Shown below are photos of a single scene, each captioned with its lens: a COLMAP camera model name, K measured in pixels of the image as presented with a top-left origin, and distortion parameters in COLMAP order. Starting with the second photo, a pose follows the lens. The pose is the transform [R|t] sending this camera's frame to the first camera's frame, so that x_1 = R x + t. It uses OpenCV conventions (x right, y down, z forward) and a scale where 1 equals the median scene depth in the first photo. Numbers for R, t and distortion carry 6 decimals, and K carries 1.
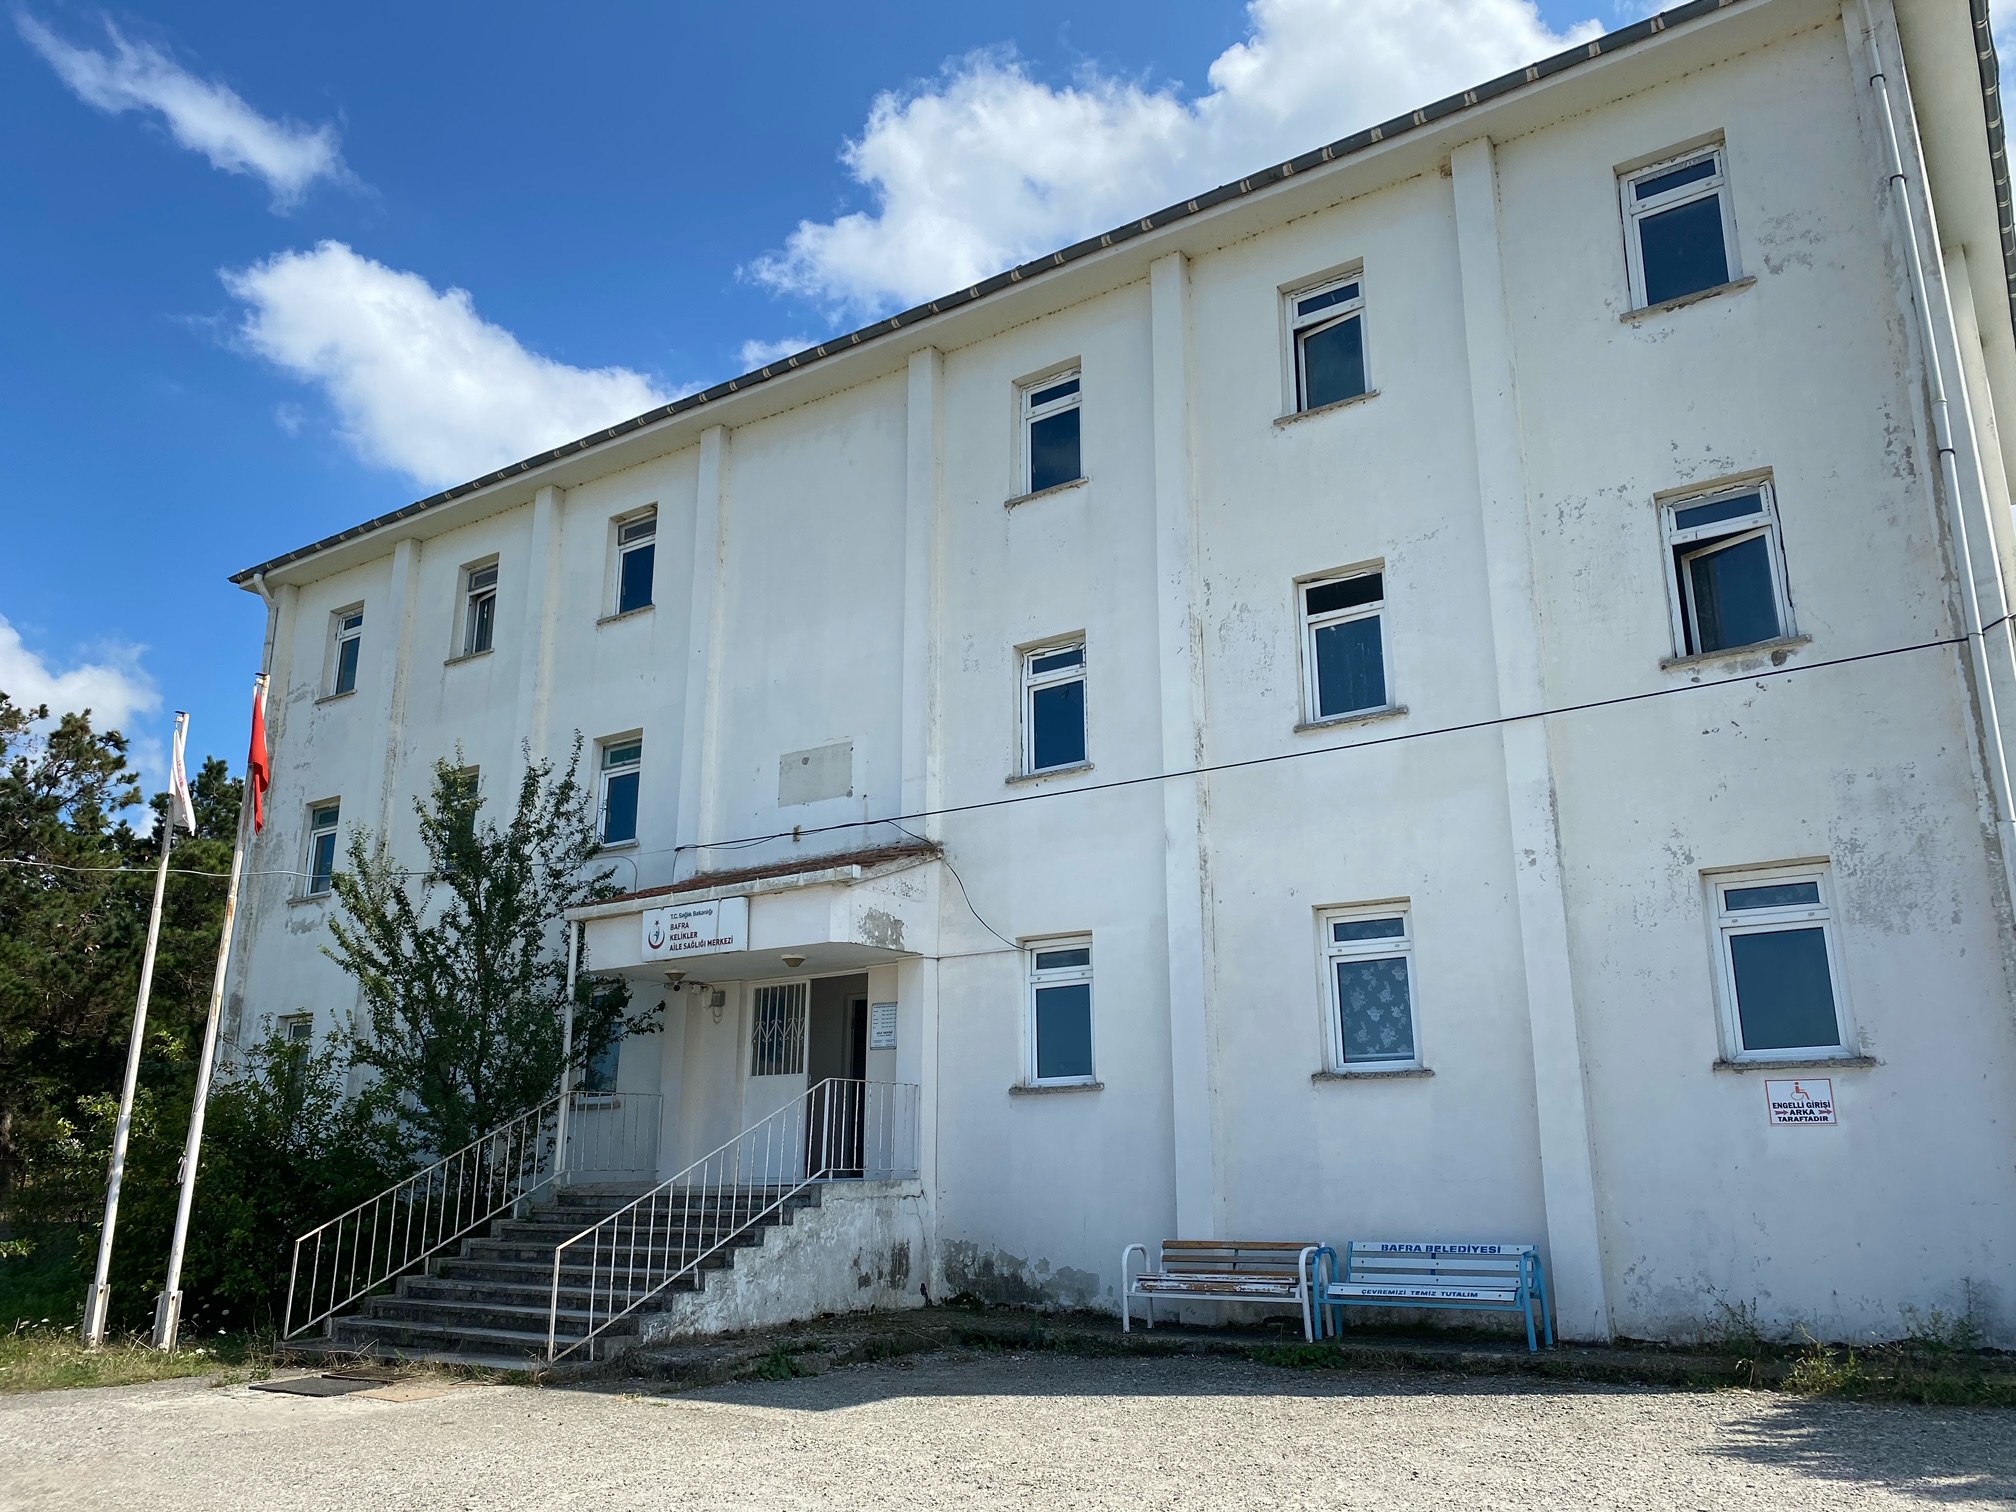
lens RADIAL K [[1498.7, 0, 1008.0], [0, 1498.7, 756.0], [0, 0, 1]] dist [0.000165, 0.000383]
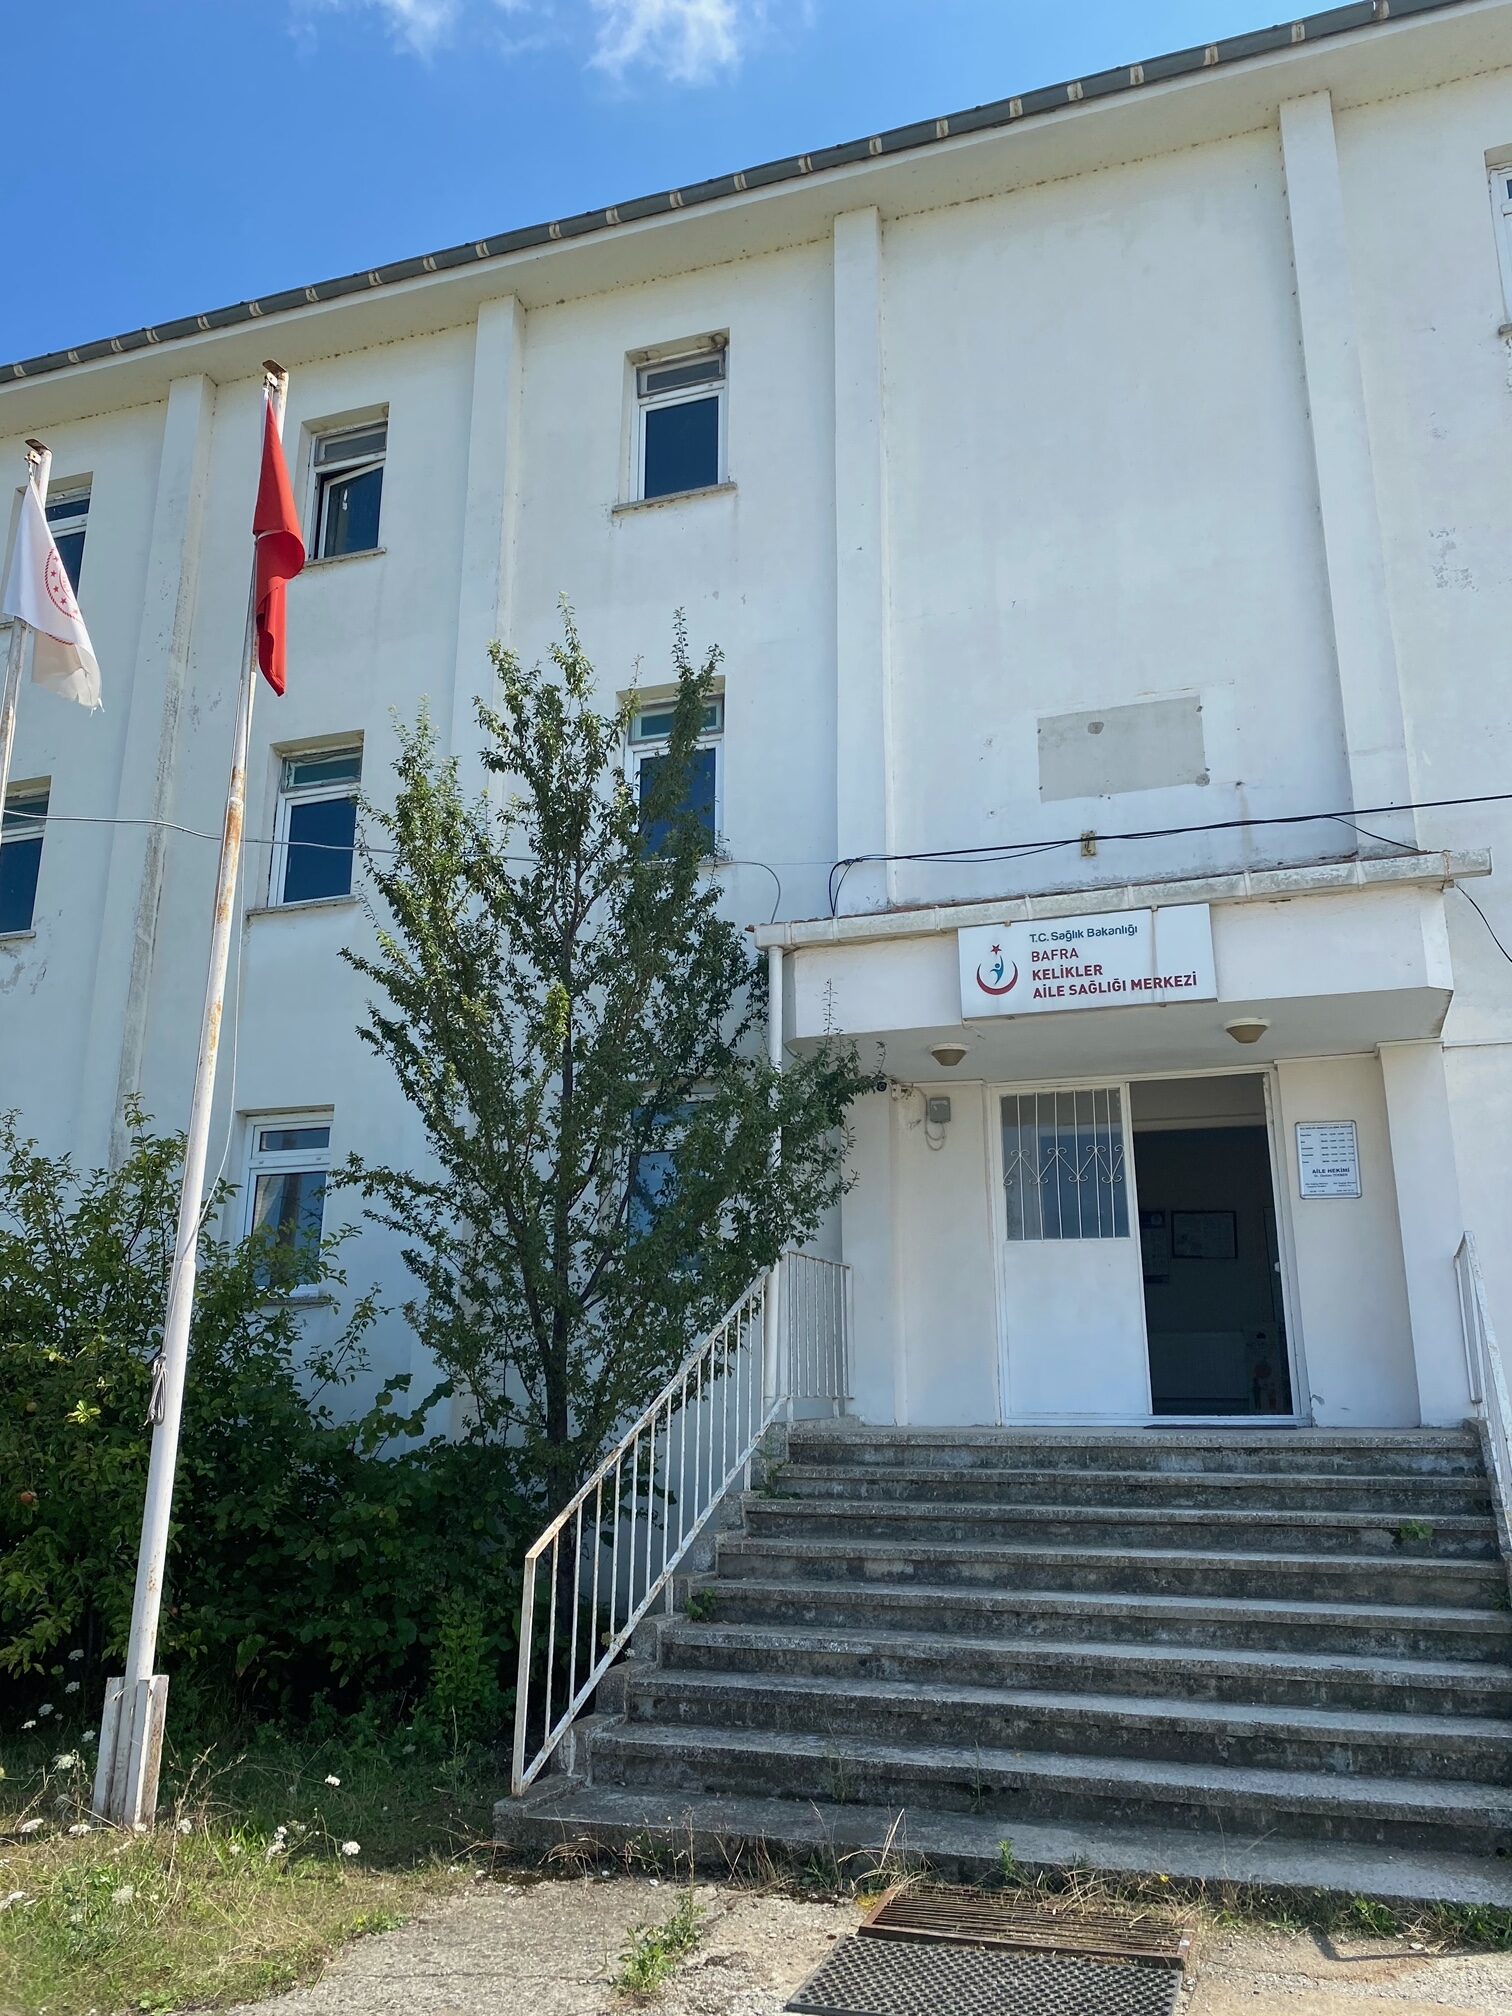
lens RADIAL K [[1498.7, 0, 756.0], [0, 1498.7, 1008.0], [0, 0, 1]] dist [0.000165, 0.000383]
pose [[0.964864, 0.072603, 0.252521, -0.431061], [-0.076011, 0.997100, 0.003754, 0.130133], [-0.251516, -0.022816, 0.967584, 0.465193]]
